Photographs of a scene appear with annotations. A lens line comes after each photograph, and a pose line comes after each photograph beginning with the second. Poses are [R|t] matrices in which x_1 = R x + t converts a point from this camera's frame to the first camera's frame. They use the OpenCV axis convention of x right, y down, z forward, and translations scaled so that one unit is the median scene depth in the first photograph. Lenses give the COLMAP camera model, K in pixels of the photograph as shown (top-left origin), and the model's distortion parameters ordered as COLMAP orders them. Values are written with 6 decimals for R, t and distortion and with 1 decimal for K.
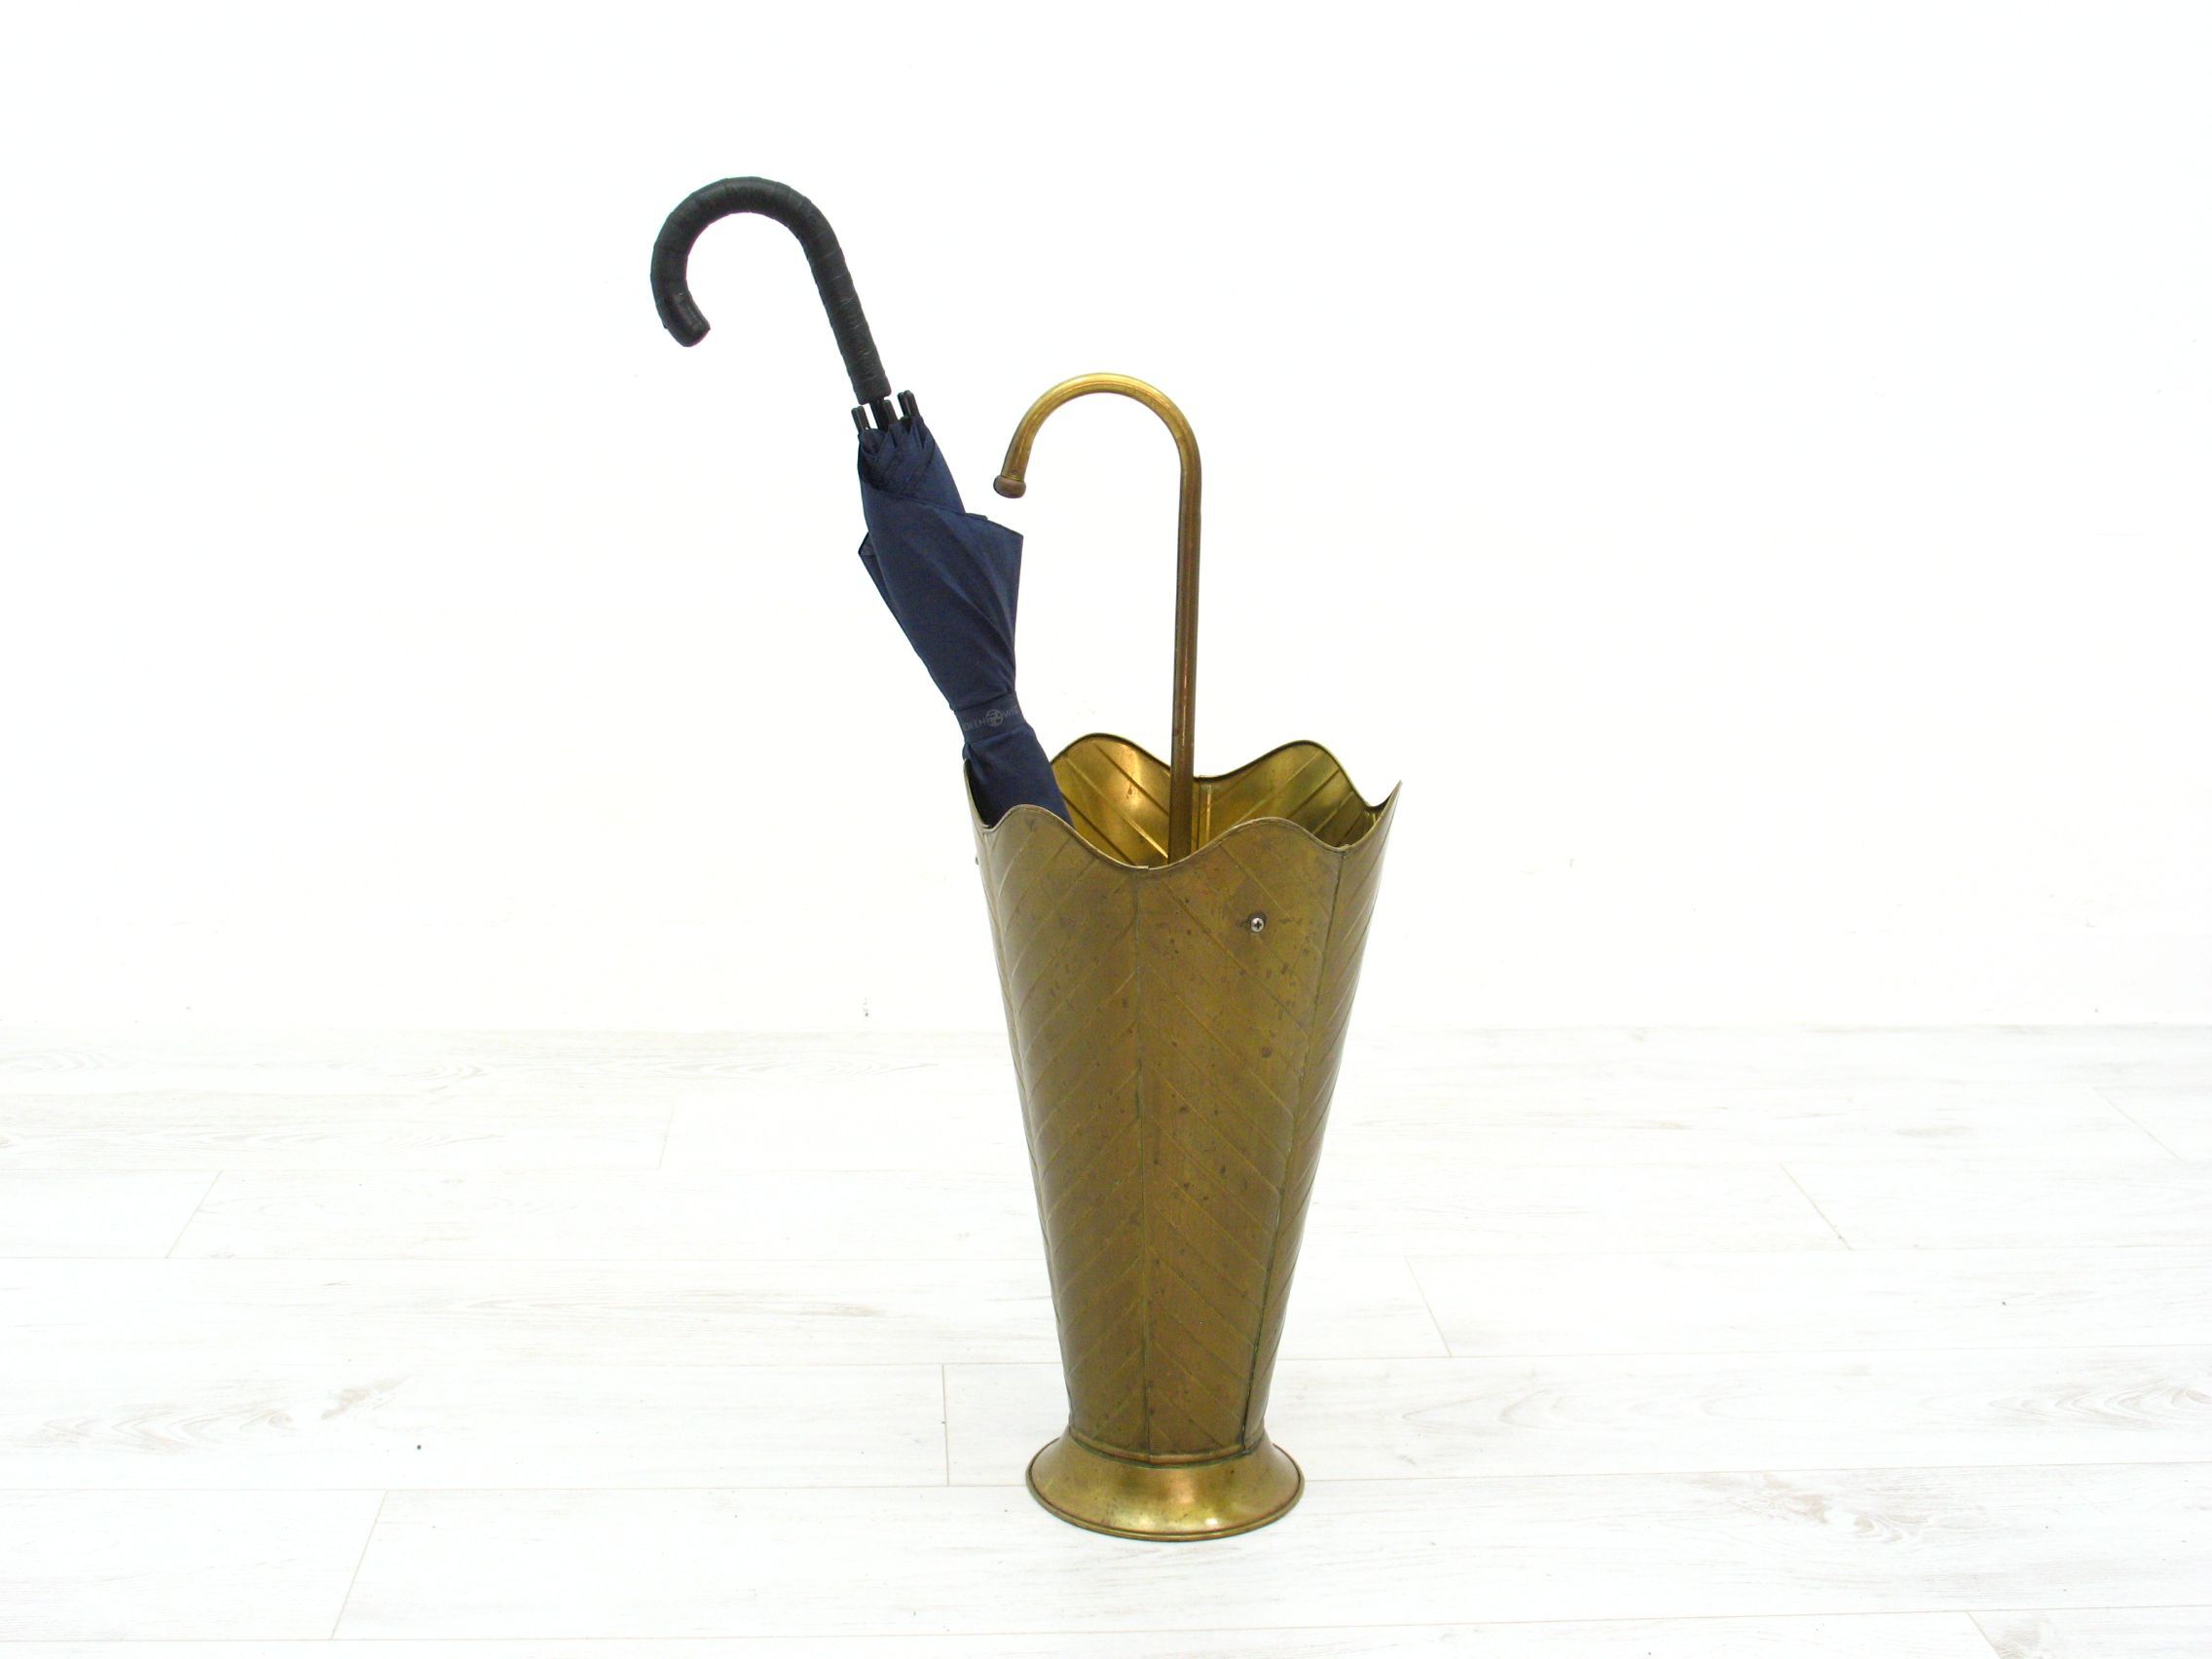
lens RADIAL K [[2891.0, 0, 1097.0], [0, 2891.0, 827.1], [0, 0, 1]] dist [-0.138294, 0.242398]
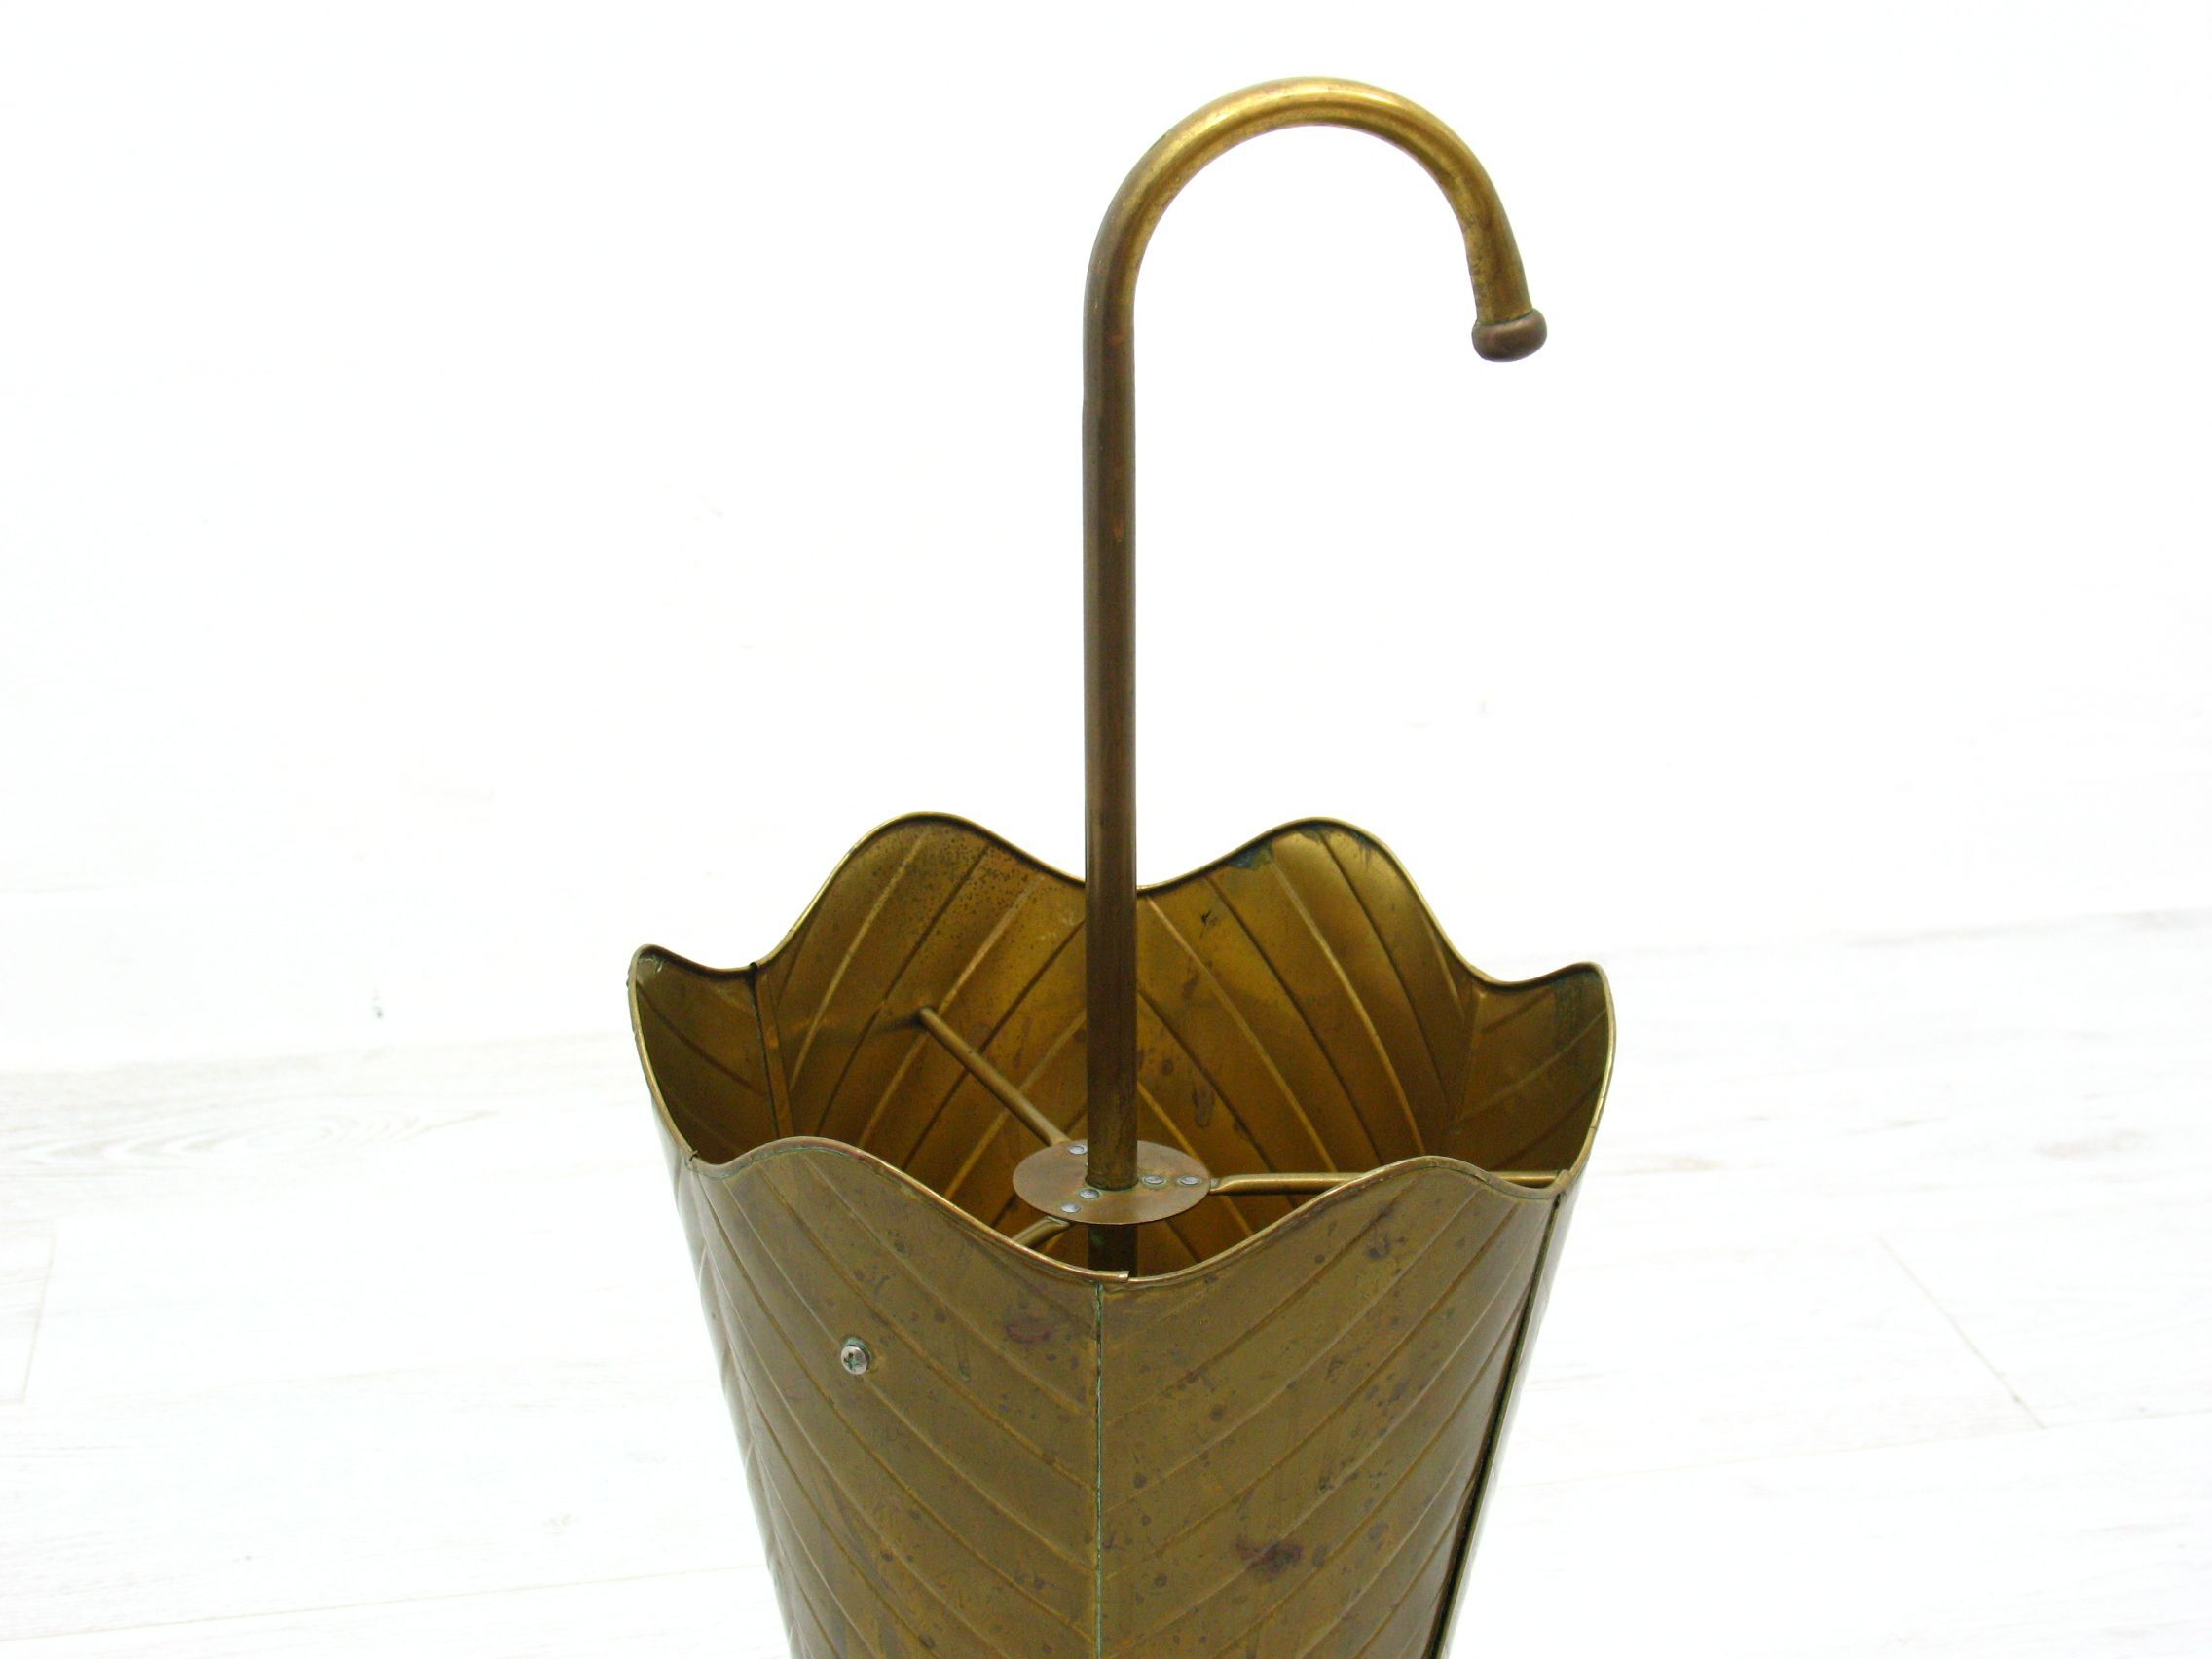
lens RADIAL K [[3296.4, 0, 1106.0], [0, 3296.4, 829.5], [0, 0, 1]] dist [-0.107397, 0.303130]
pose [[0.991303, -0.057529, 0.118361, -0.009335], [0.040749, 0.989370, 0.139596, -0.102602], [-0.125134, -0.133559, 0.983109, 0.450895]]
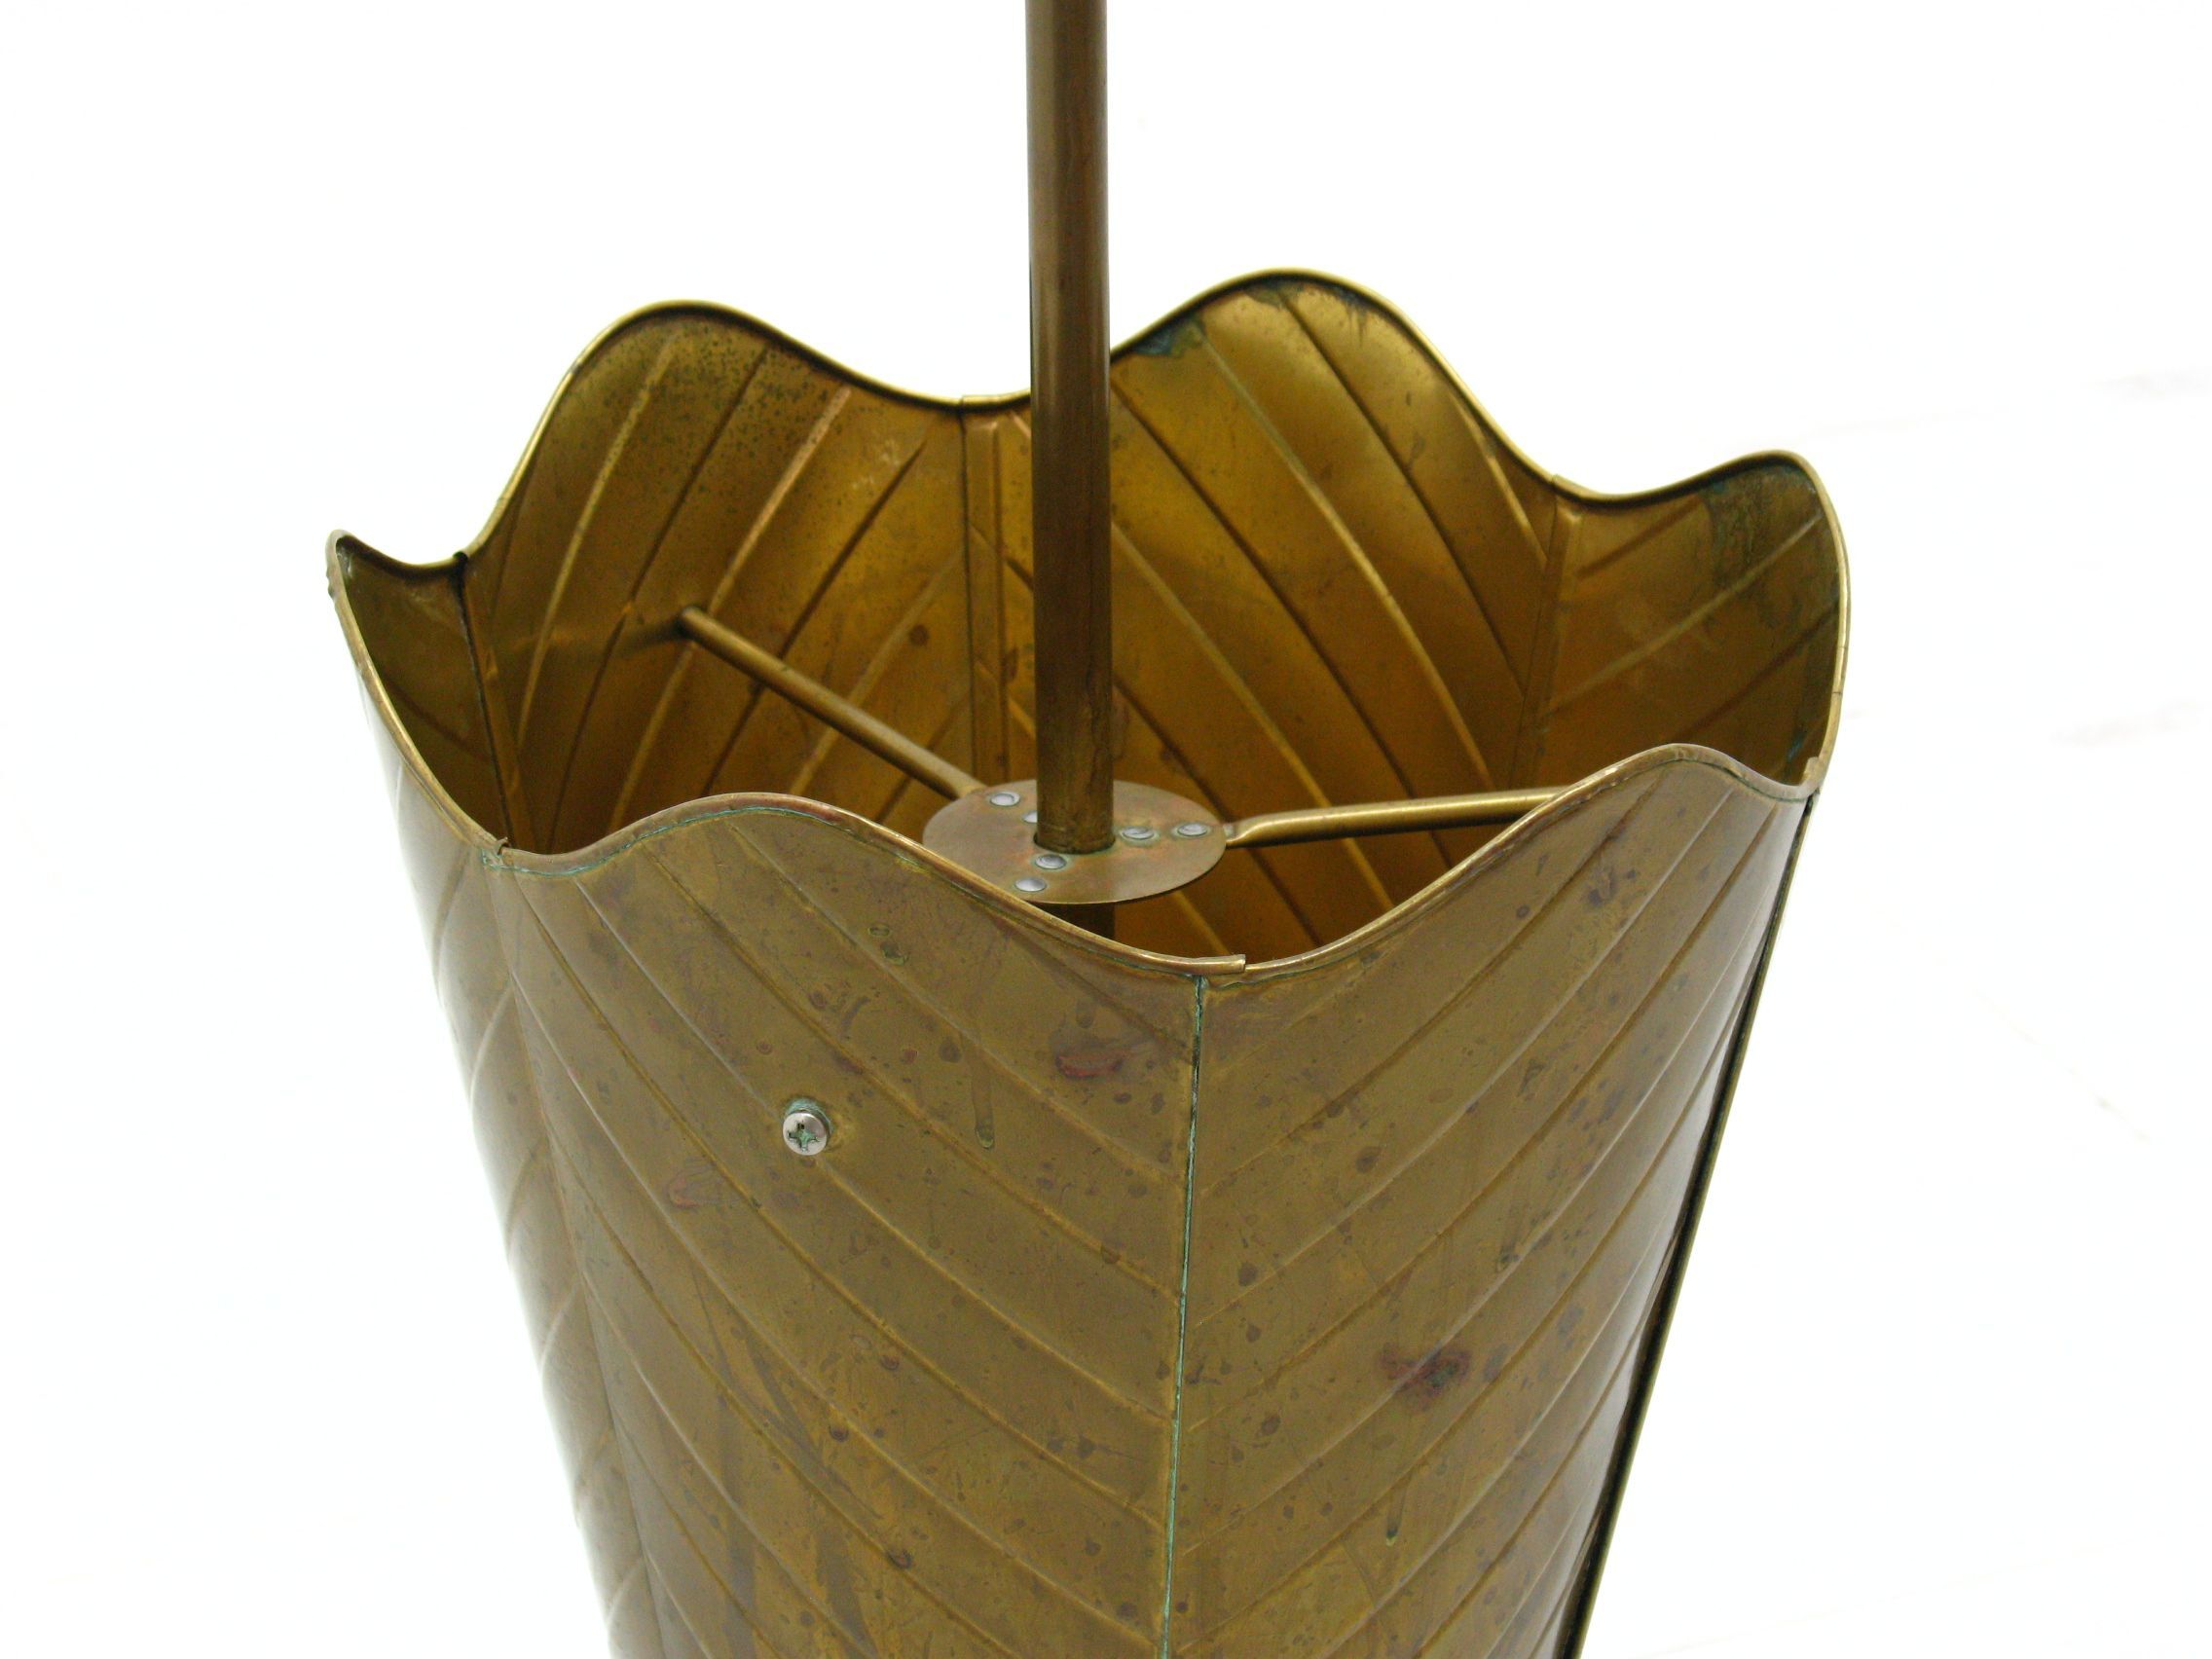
lens RADIAL K [[5248.6, 0, 1106.0], [0, 5248.6, 829.5], [0, 0, 1]] dist [-0.001894, -0.267107]
pose [[0.949199, -0.149272, 0.277019, -0.095584], [0.083401, 0.968183, 0.235936, -0.103437], [-0.303424, -0.200847, 0.931448, 0.450330]]
